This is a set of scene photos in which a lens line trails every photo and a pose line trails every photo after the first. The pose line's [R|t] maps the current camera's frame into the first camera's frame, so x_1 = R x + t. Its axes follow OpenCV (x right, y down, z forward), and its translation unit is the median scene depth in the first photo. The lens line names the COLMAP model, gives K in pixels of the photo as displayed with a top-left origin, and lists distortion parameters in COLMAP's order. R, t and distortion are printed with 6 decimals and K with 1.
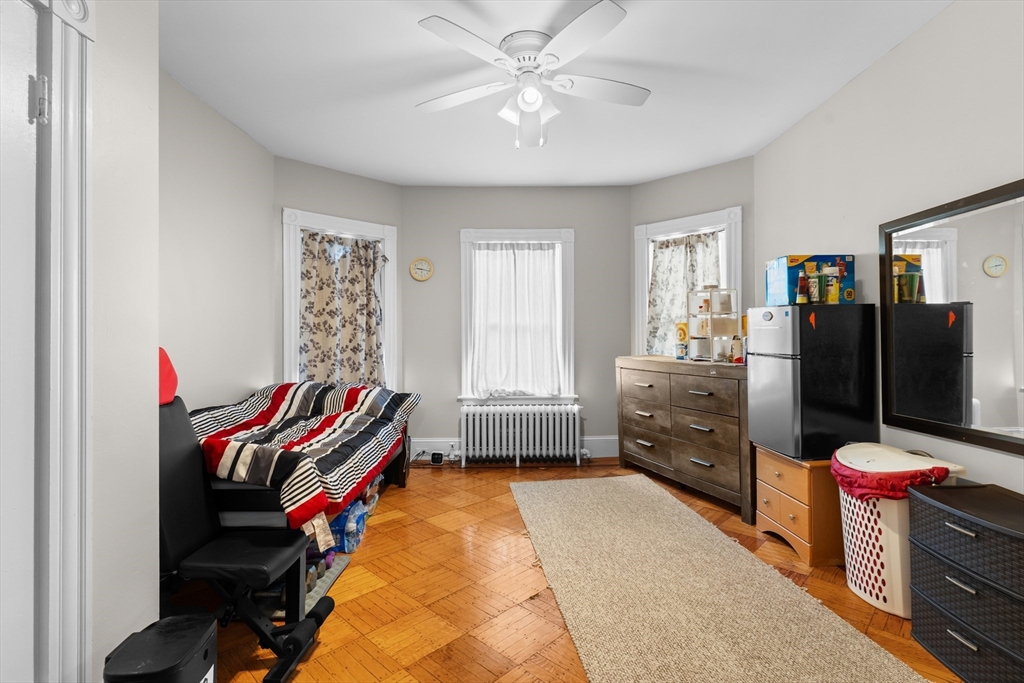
lens RADIAL K [[489.3, 0, 511.1], [0, 489.3, 343.6], [0, 0, 1]] dist [0.006206, -0.001469]
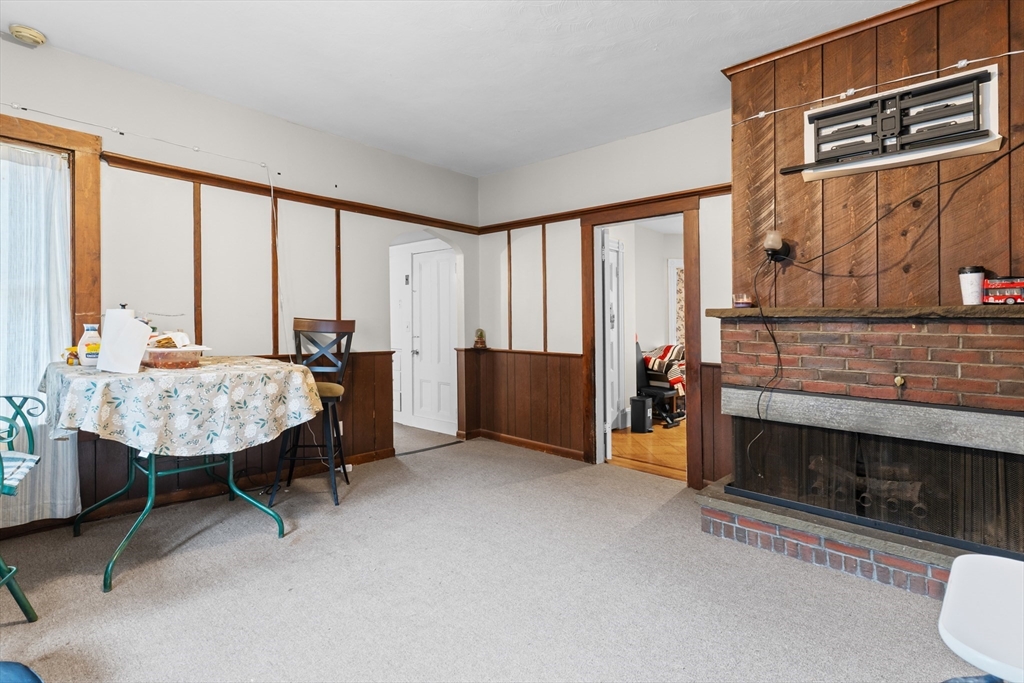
lens RADIAL K [[489.3, 0, 512.2], [0, 489.3, 333.4], [0, 0, 1]] dist [0.006206, -0.001469]
pose [[0.731961, -0.003540, -0.681337, 0.906644], [0.016960, 0.999771, 0.013026, -0.015356], [0.681135, -0.021090, 0.731854, -1.898424]]
